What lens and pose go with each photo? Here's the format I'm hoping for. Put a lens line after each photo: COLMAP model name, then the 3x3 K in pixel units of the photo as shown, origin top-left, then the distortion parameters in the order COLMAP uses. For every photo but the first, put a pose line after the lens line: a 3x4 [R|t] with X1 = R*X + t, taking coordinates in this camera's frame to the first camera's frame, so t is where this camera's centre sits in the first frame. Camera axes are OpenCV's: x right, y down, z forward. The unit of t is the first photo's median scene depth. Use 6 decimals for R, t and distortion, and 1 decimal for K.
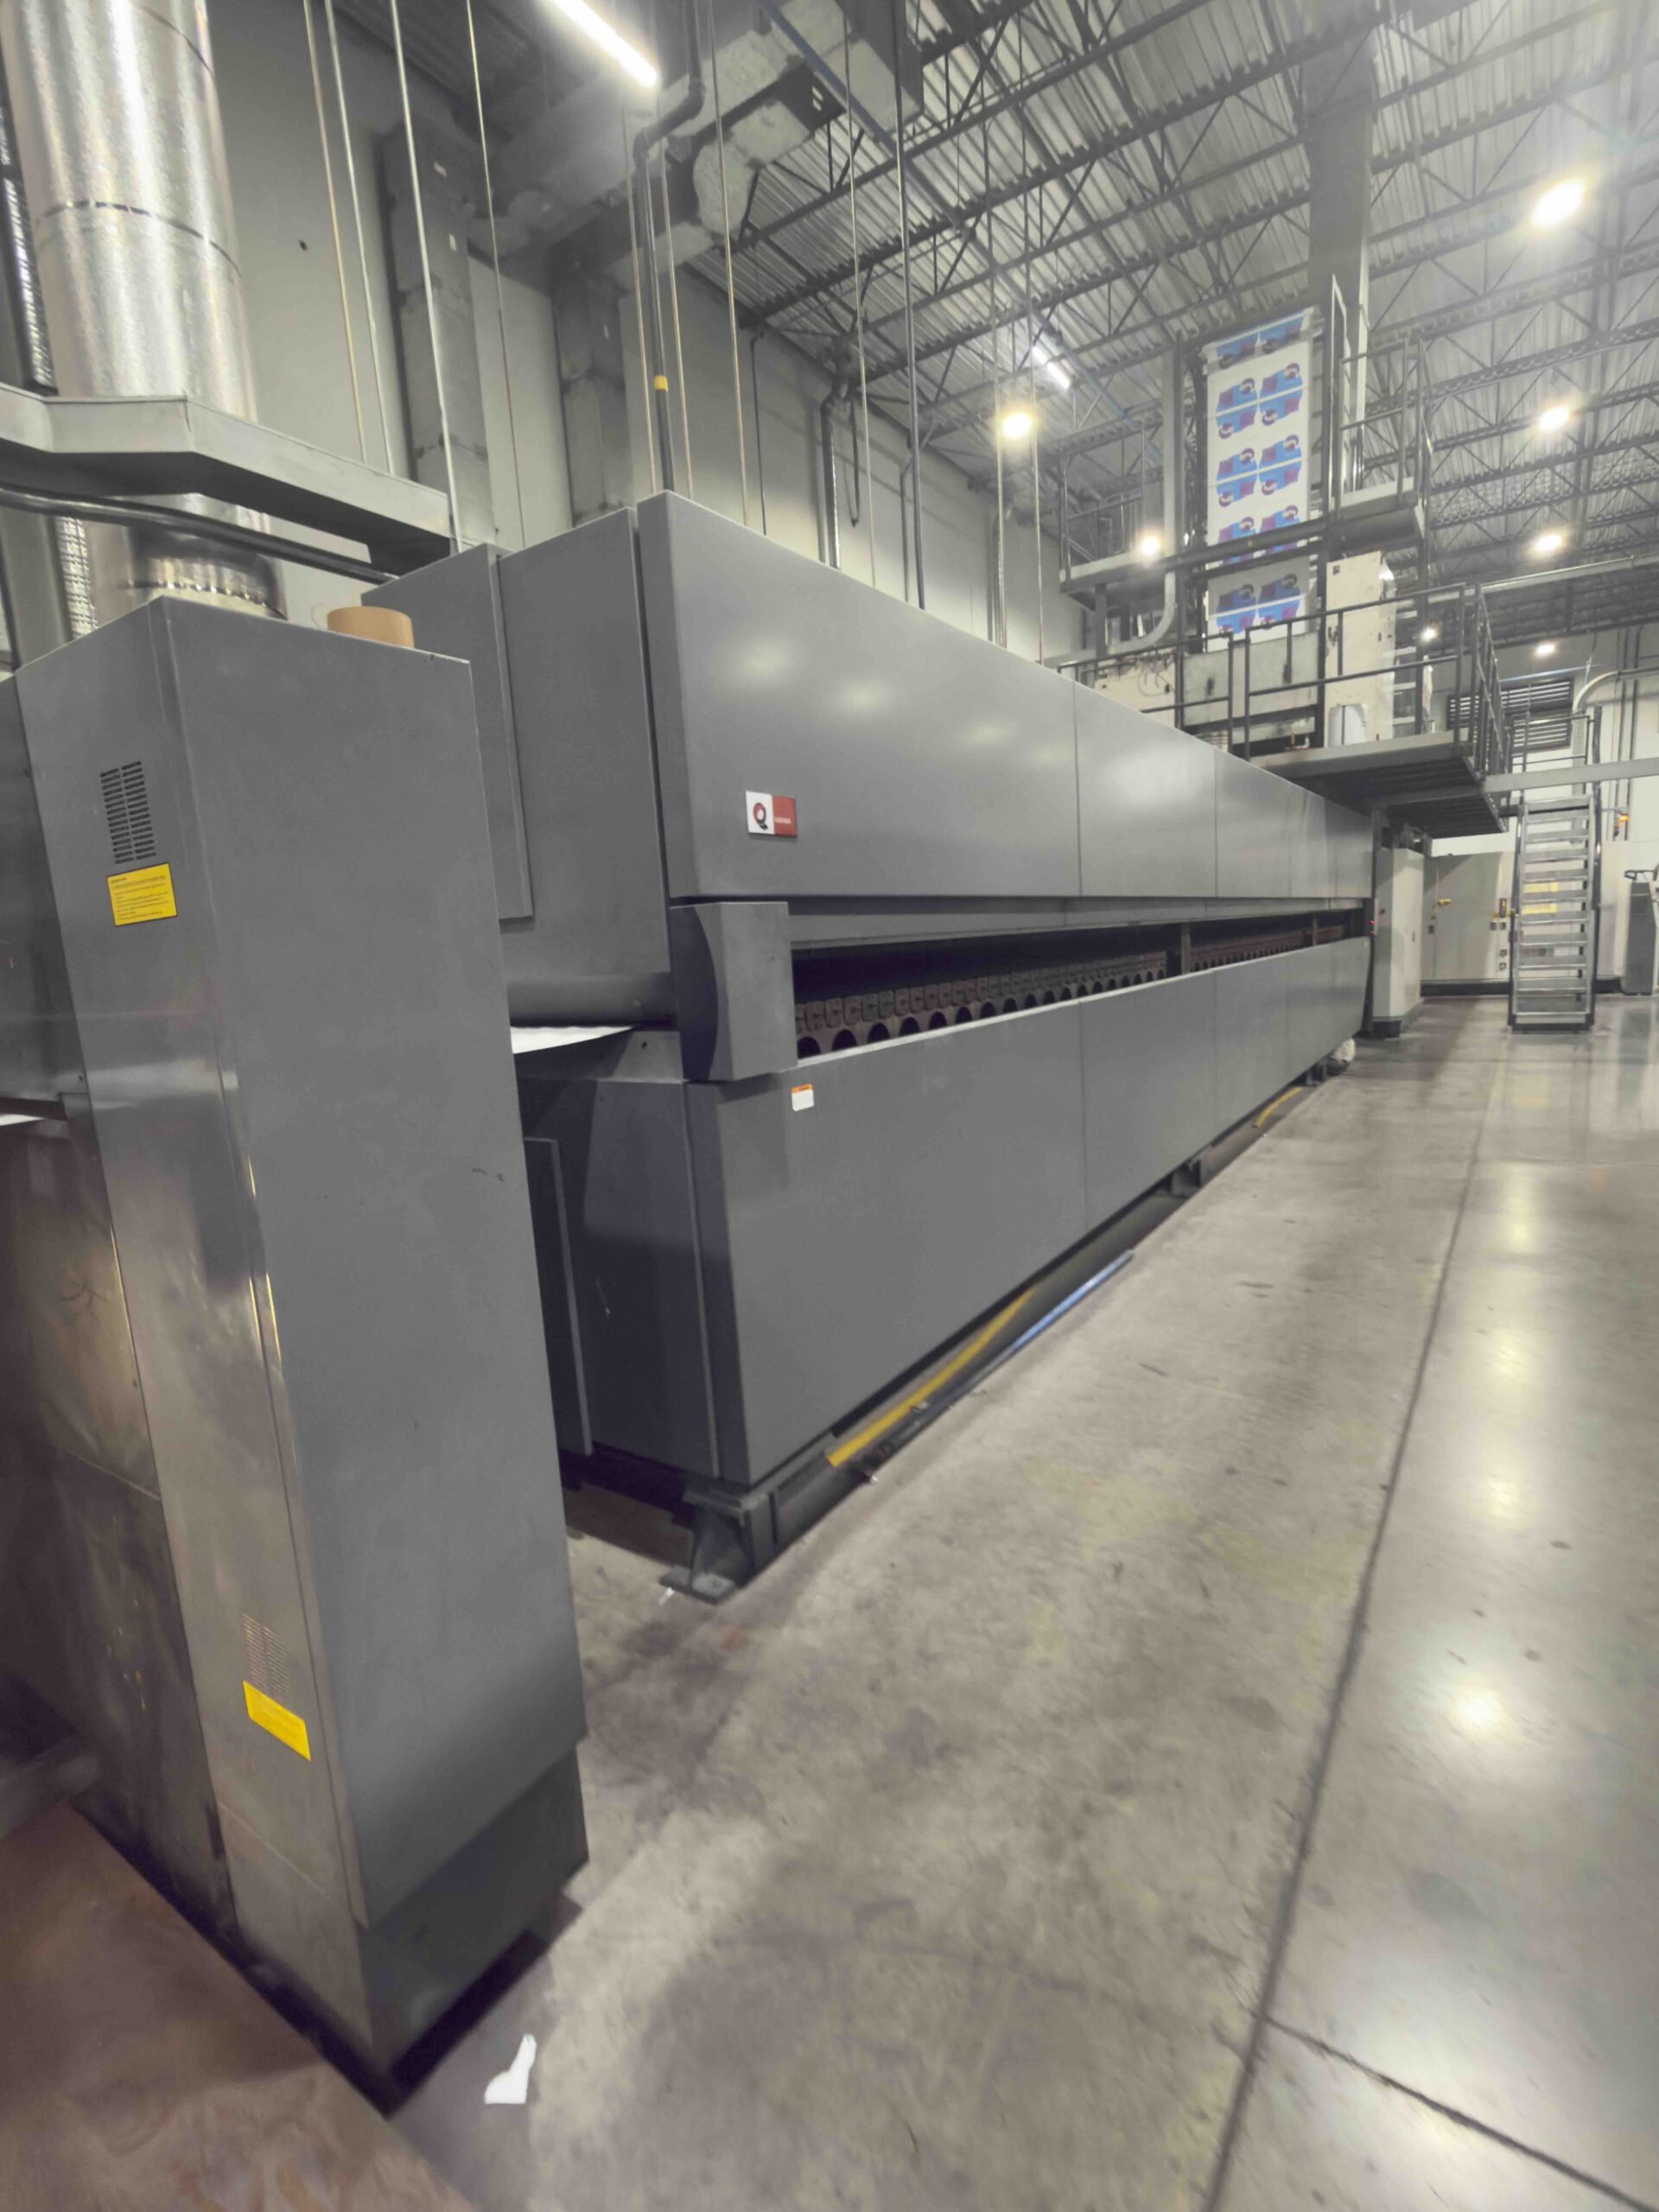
lens RADIAL K [[1032.3, 0, 832.8], [0, 1032.3, 1107.2], [0, 0, 1]] dist [-0.000607, -0.001167]
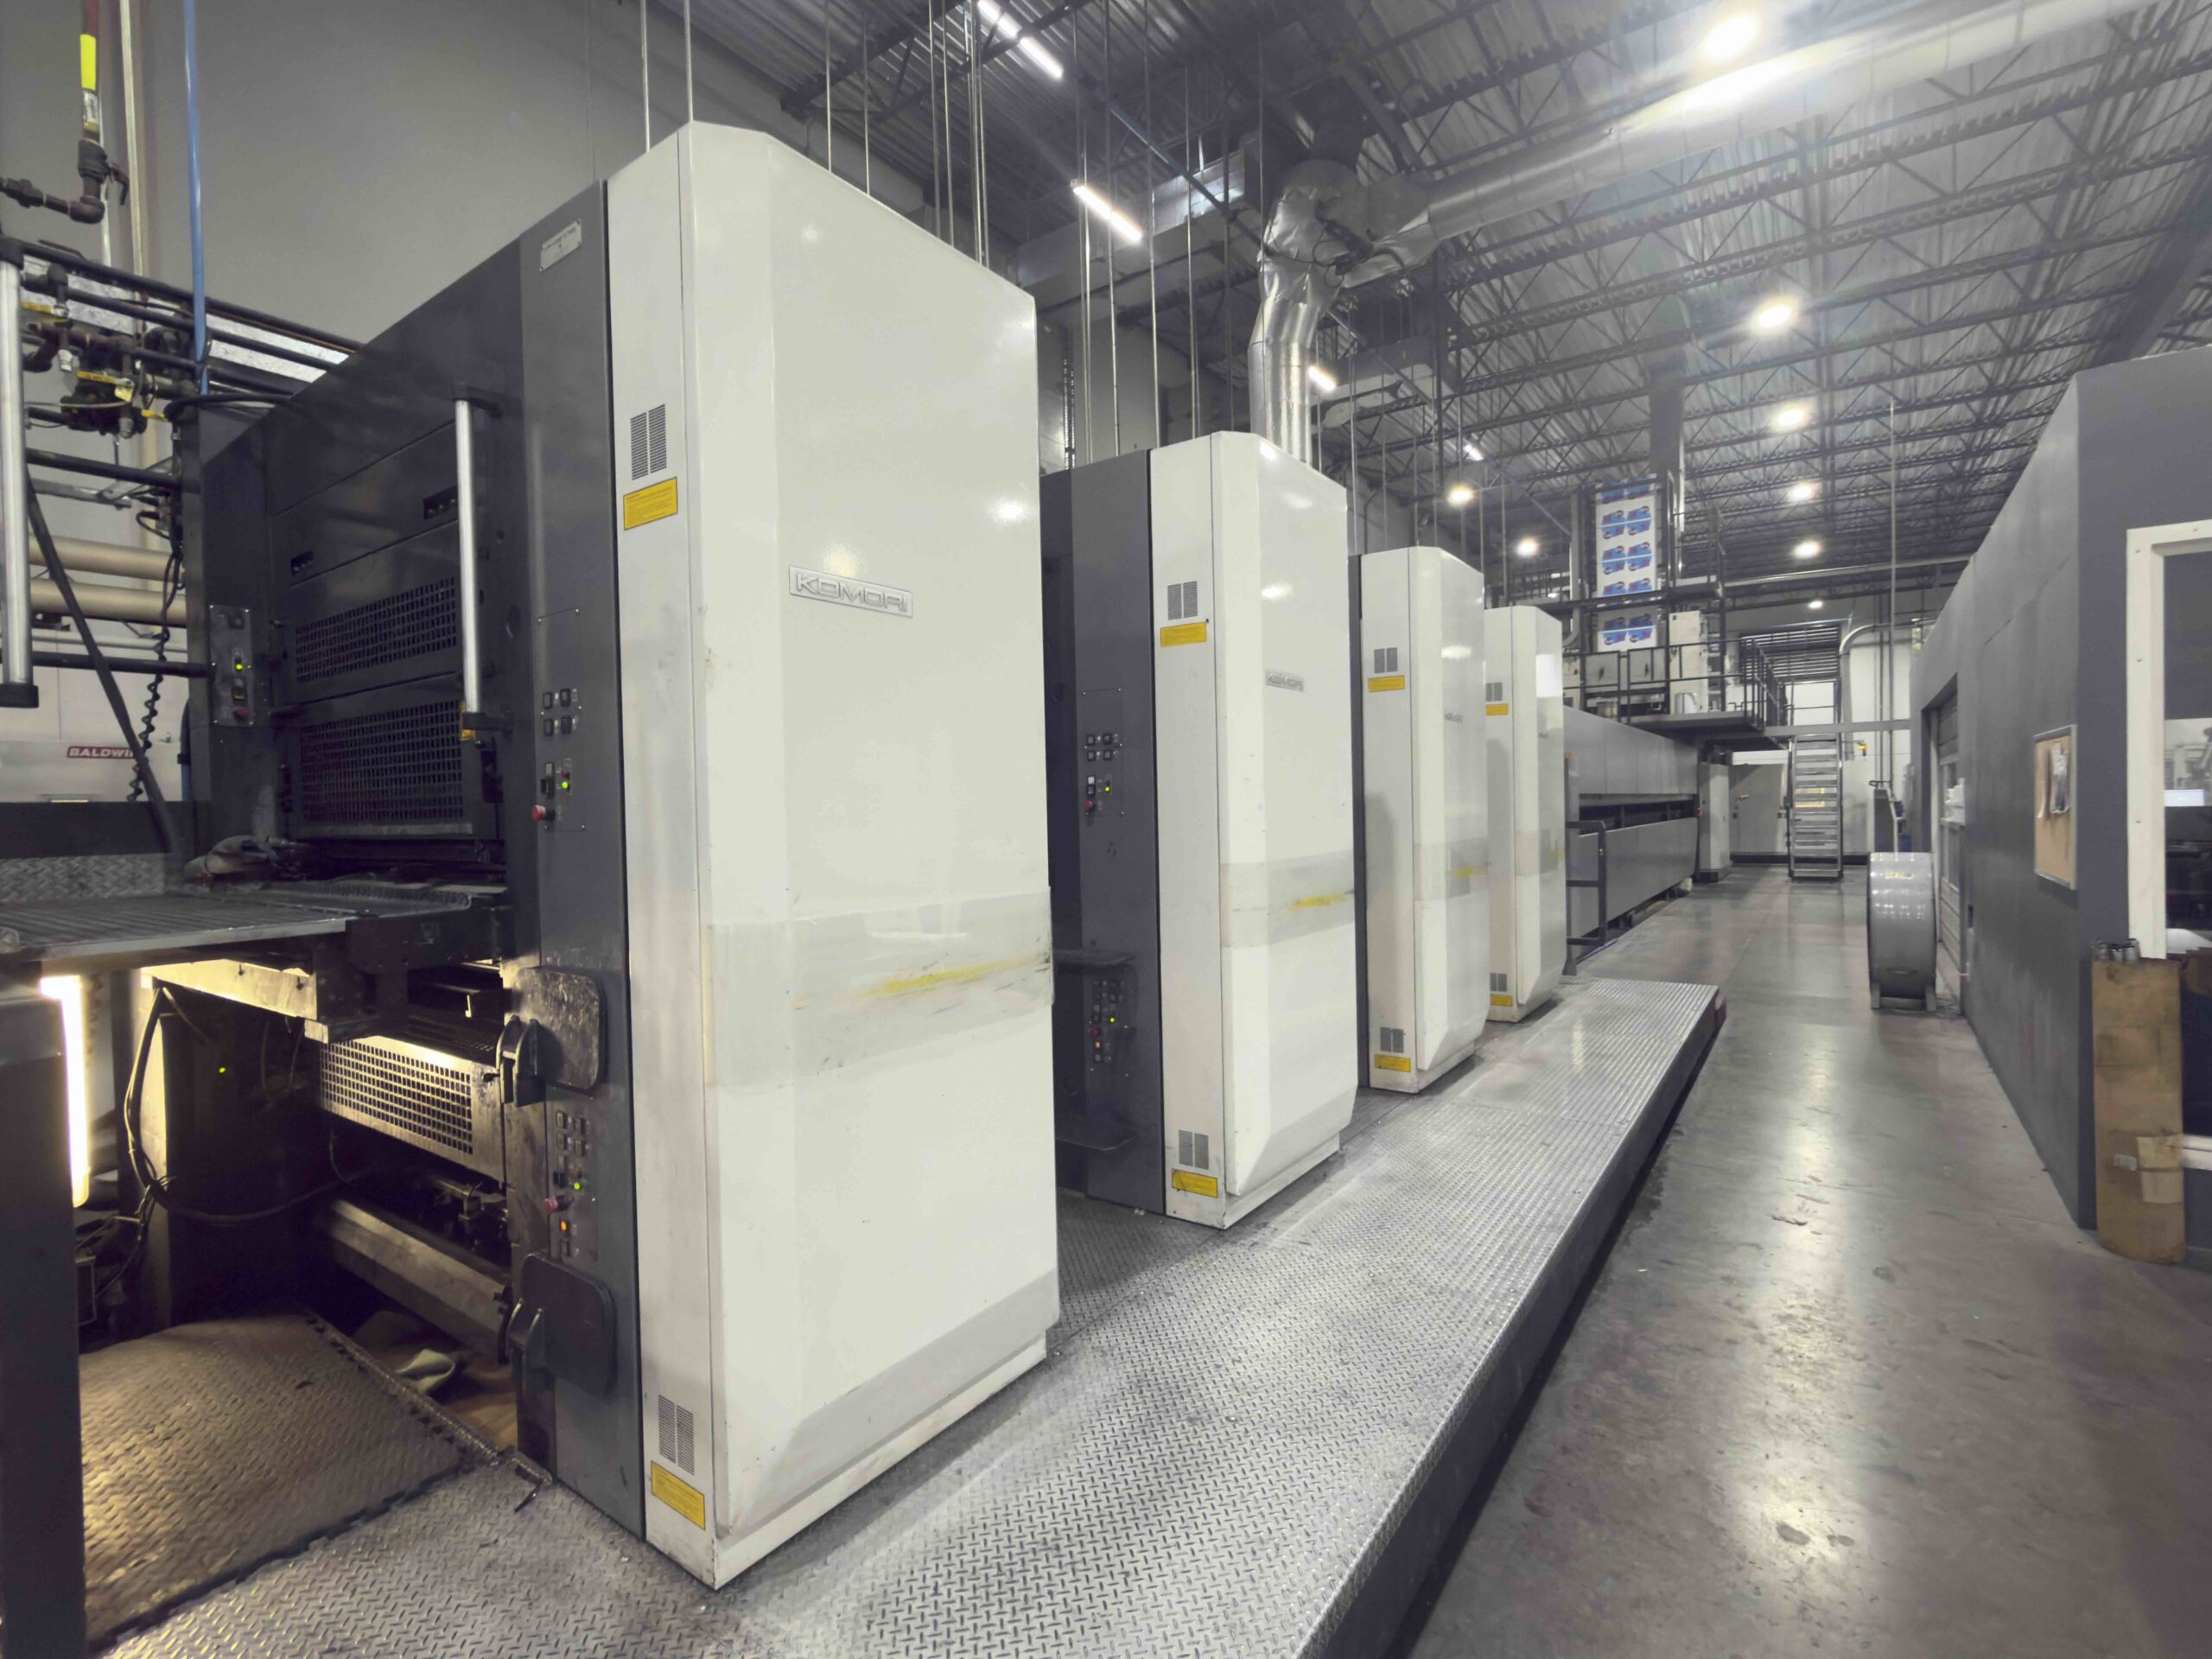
lens RADIAL K [[1032.3, 0, 1105.4], [0, 1032.3, 829.7], [0, 0, 1]] dist [-0.000607, -0.001167]
pose [[0.998916, 0.037432, -0.027681, -0.417095], [-0.040930, 0.989443, -0.139021, 0.134408], [0.022185, 0.140003, 0.989903, -0.716131]]
